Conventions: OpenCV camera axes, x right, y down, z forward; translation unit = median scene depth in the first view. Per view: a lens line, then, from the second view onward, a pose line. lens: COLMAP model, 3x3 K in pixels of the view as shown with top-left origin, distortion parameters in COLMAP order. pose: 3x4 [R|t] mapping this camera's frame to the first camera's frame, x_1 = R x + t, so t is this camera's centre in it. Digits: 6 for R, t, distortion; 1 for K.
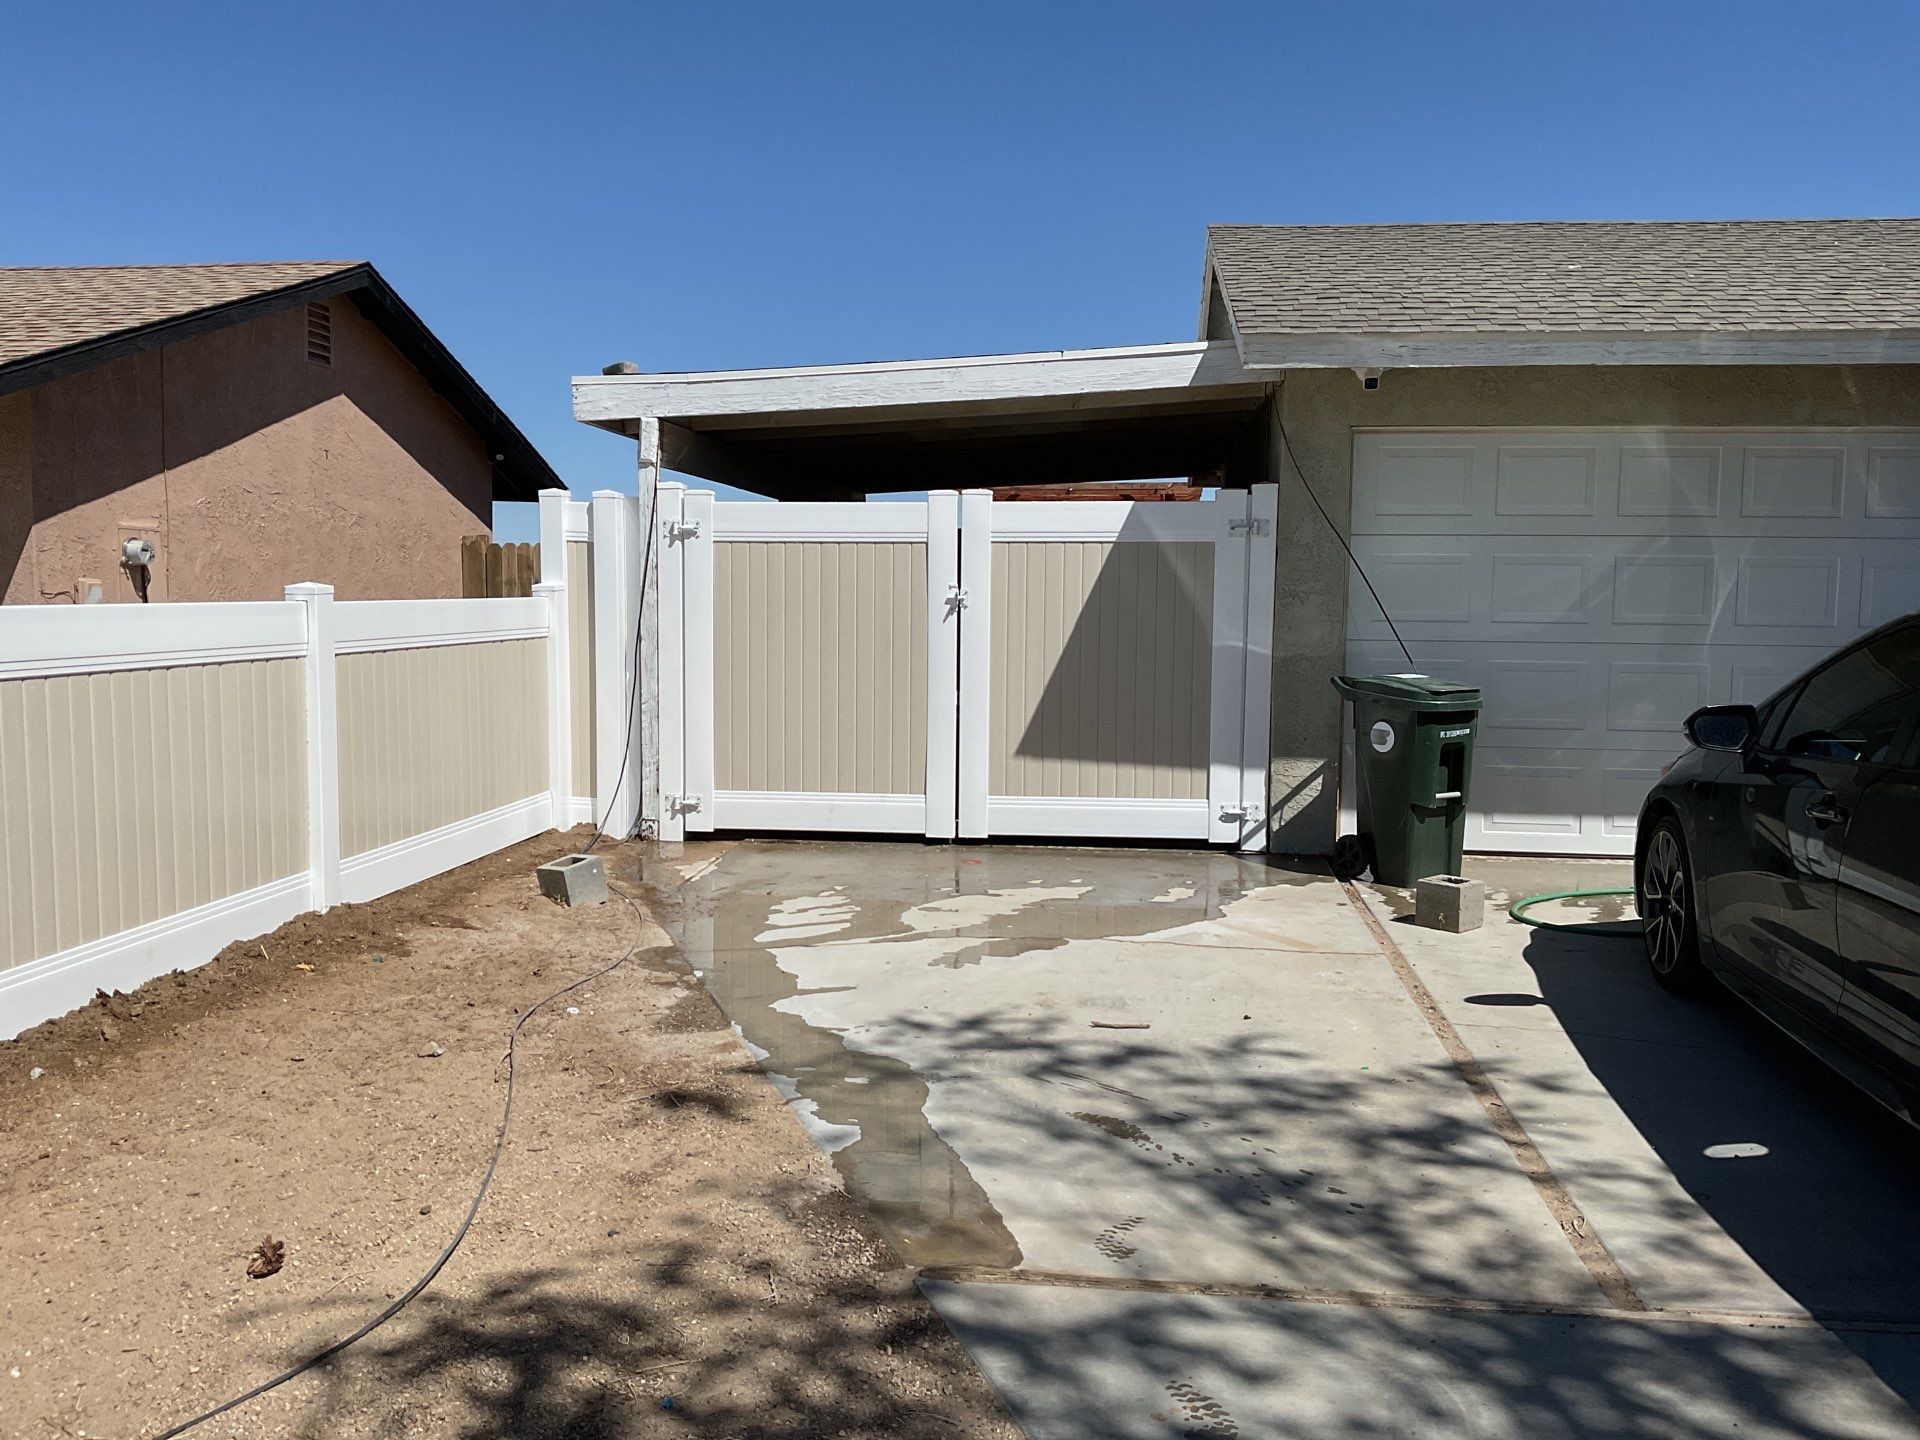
lens RADIAL K [[1561.9, 0, 944.8], [0, 1561.9, 746.2], [0, 0, 1]] dist [0.080013, -0.160350]
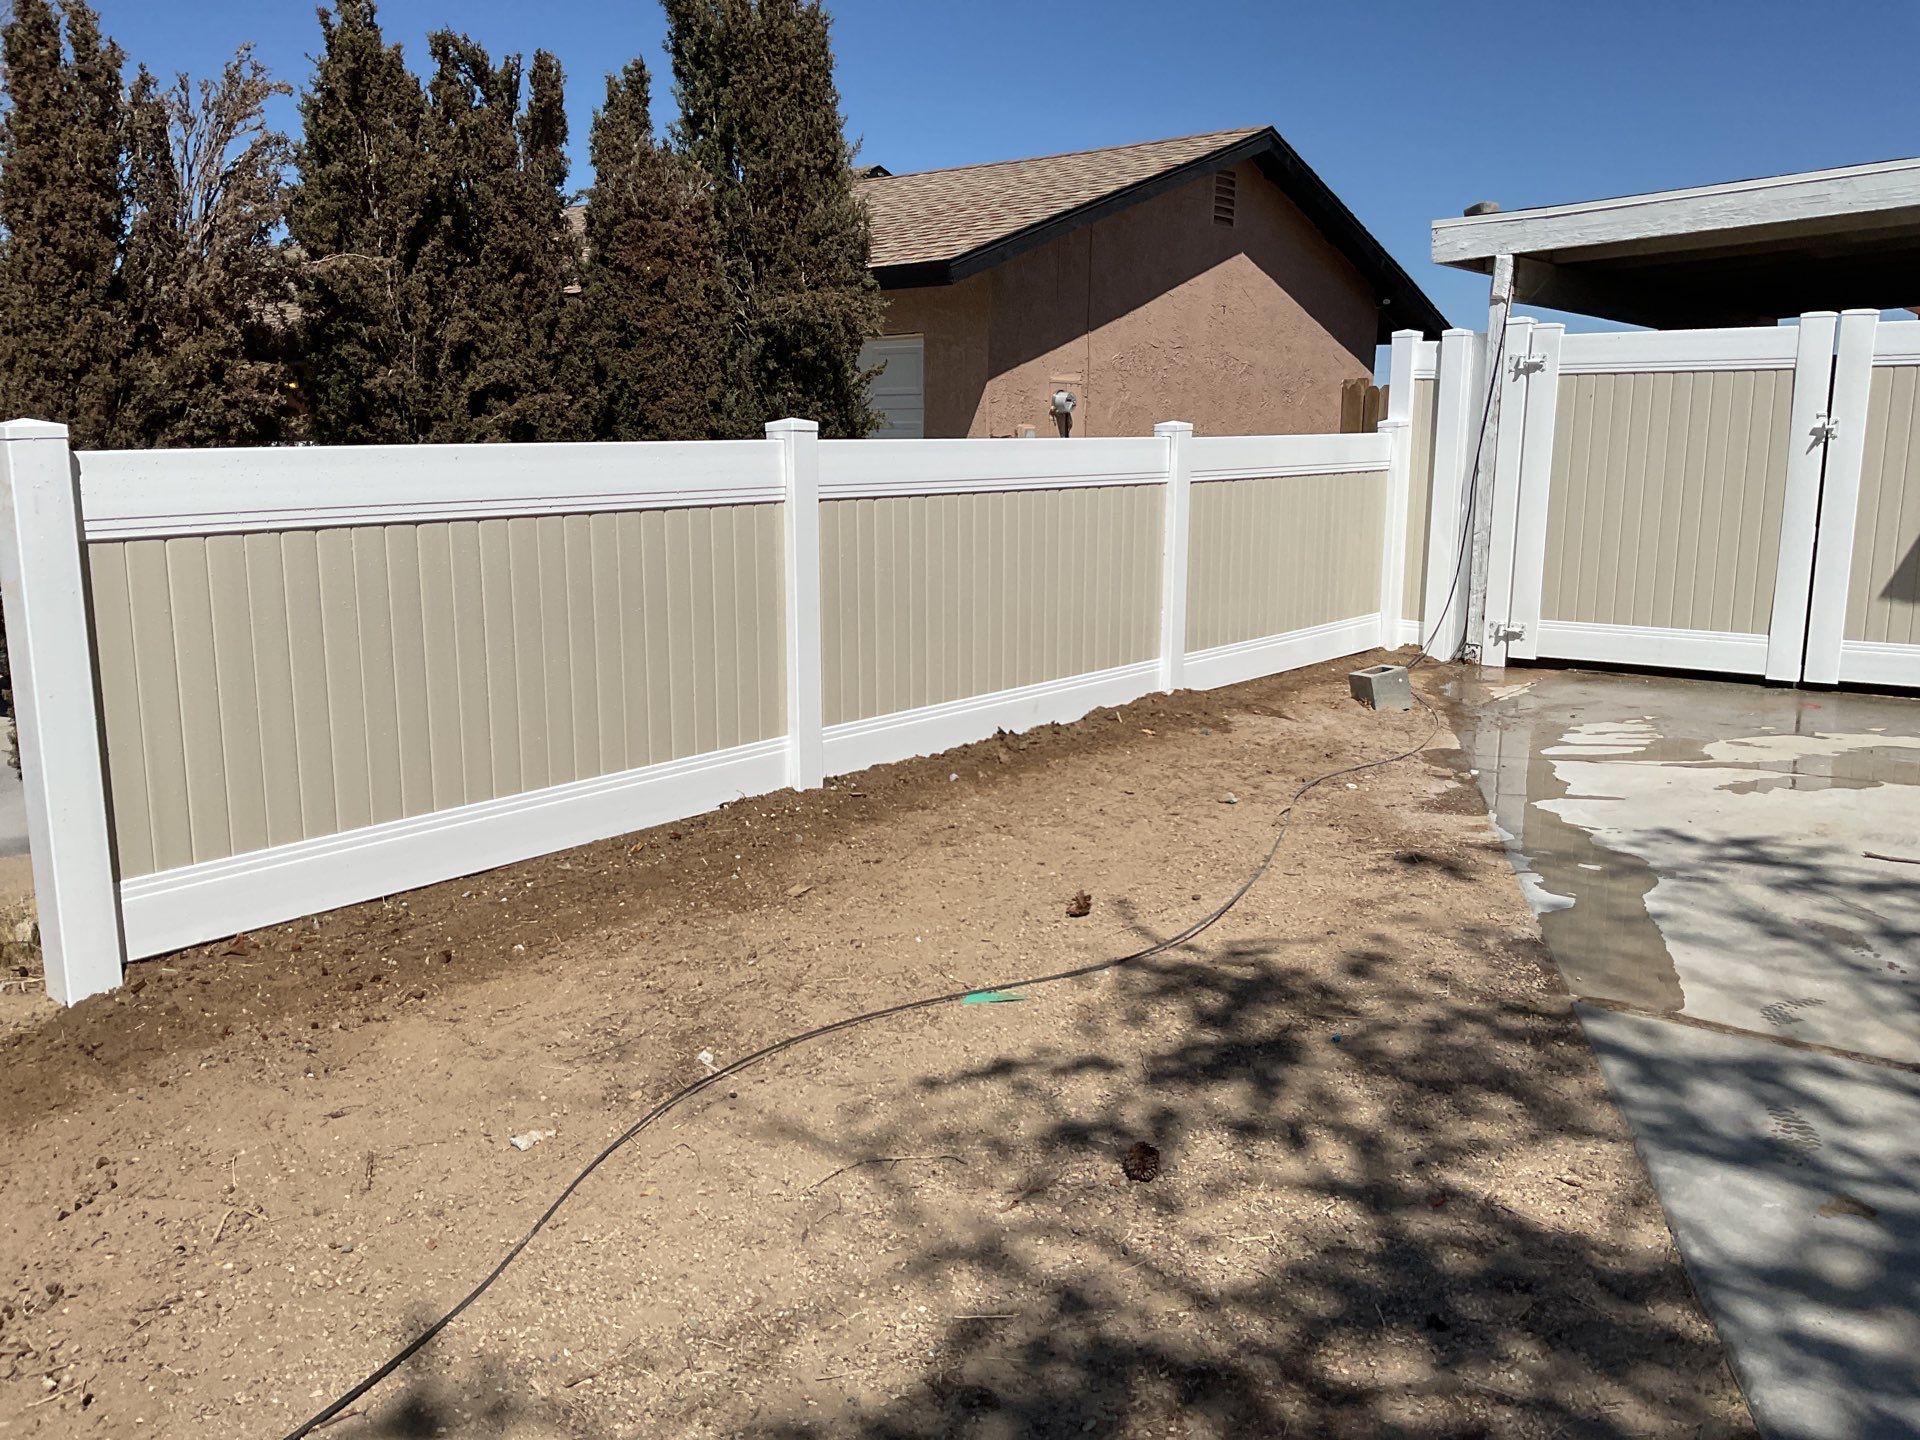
lens RADIAL K [[1568.3, 0, 957.3], [0, 1568.3, 724.6], [0, 0, 1]] dist [0.083740, -0.162768]
pose [[0.850375, 0.083586, -0.519495, 0.102868], [-0.041522, 0.994883, 0.092106, 0.023571], [0.524536, -0.056754, 0.849495, -0.126476]]
